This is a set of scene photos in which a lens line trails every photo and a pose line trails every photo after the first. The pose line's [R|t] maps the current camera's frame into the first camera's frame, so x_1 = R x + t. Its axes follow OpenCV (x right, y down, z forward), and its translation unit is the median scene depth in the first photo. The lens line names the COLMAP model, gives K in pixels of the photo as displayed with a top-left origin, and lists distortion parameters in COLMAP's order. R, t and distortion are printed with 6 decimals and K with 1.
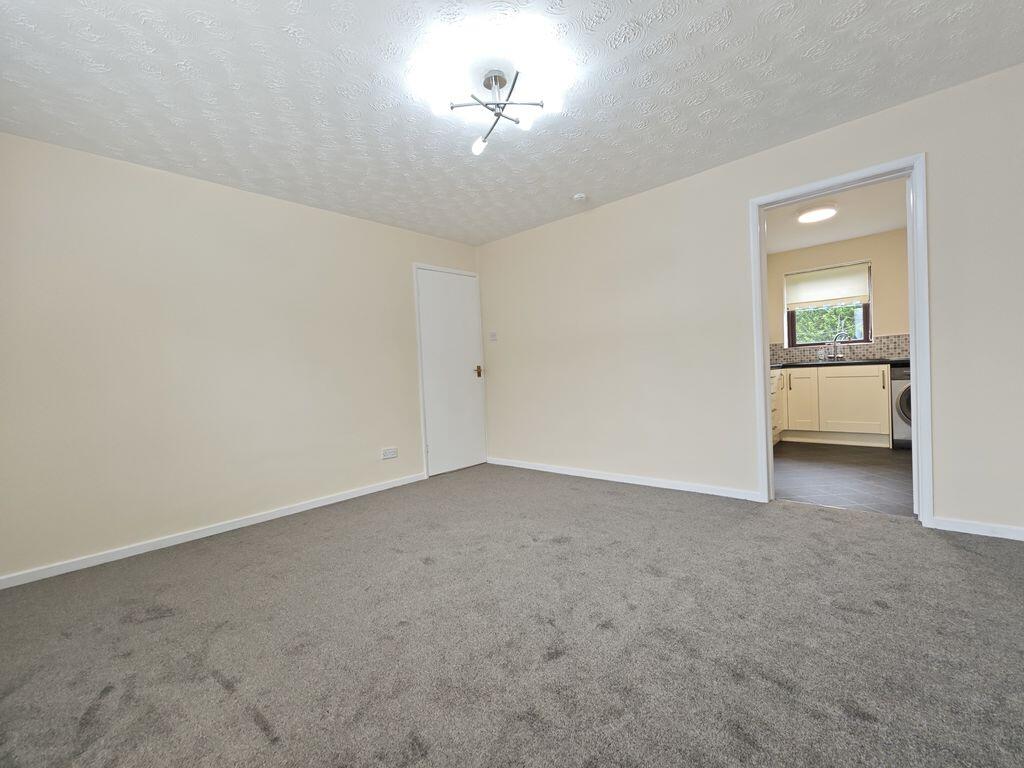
lens RADIAL K [[432.7, 0, 498.6], [0, 432.7, 384.8], [0, 0, 1]] dist [-0.000285, -0.000041]
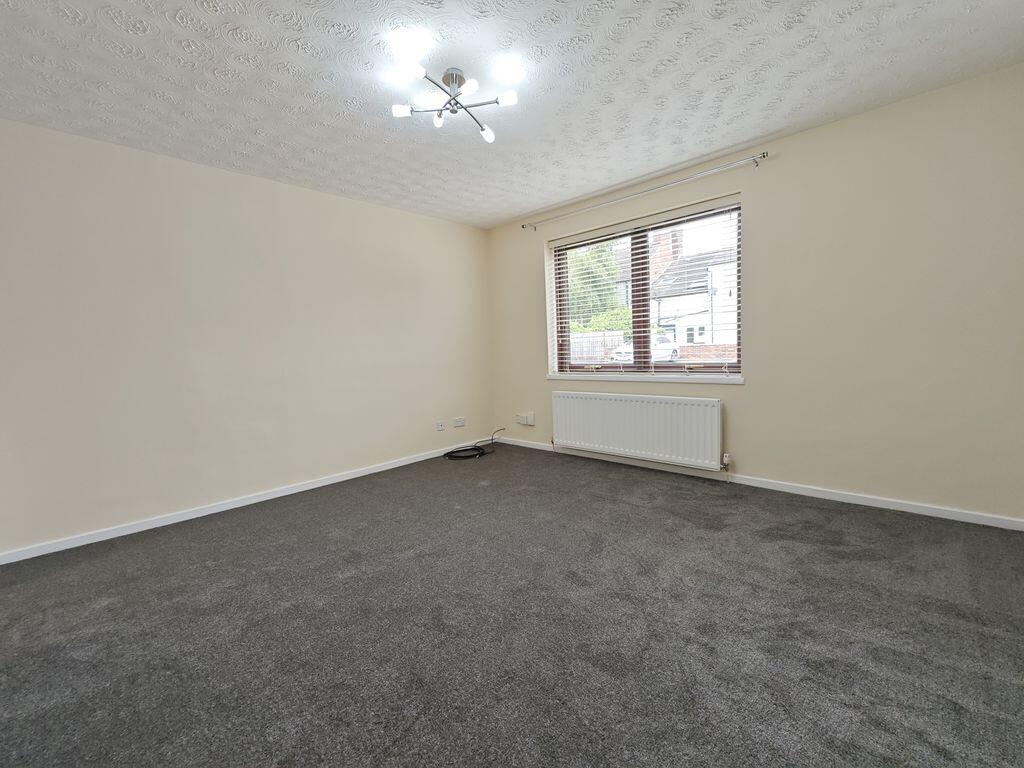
lens RADIAL K [[432.7, 0, 498.6], [0, 432.7, 384.8], [0, 0, 1]] dist [-0.000285, -0.000041]
pose [[-0.996156, 0.083910, 0.025143, -0.062471], [0.086165, 0.990323, 0.108793, -0.070272], [-0.015771, 0.110541, -0.993746, 1.722673]]
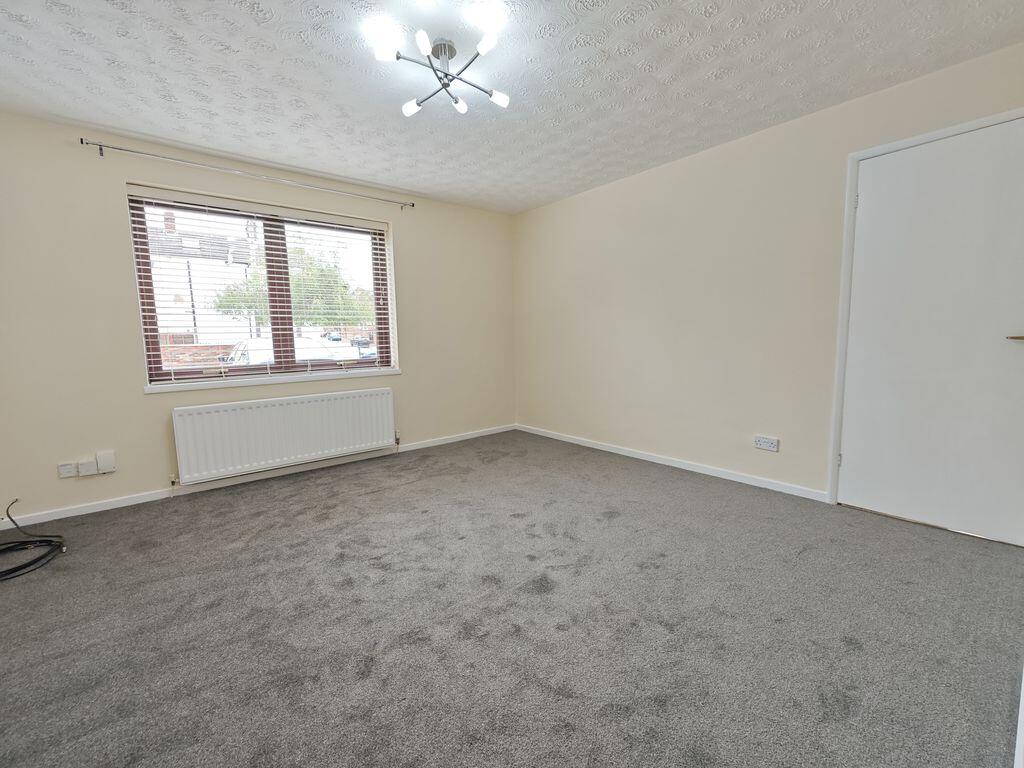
lens RADIAL K [[432.7, 0, 498.6], [0, 432.7, 384.8], [0, 0, 1]] dist [-0.000285, -0.000041]
pose [[-0.141869, 0.153333, -0.977938, 0.820927], [0.004098, 0.988013, 0.154318, -0.082435], [0.989877, 0.017885, -0.140797, 1.038099]]
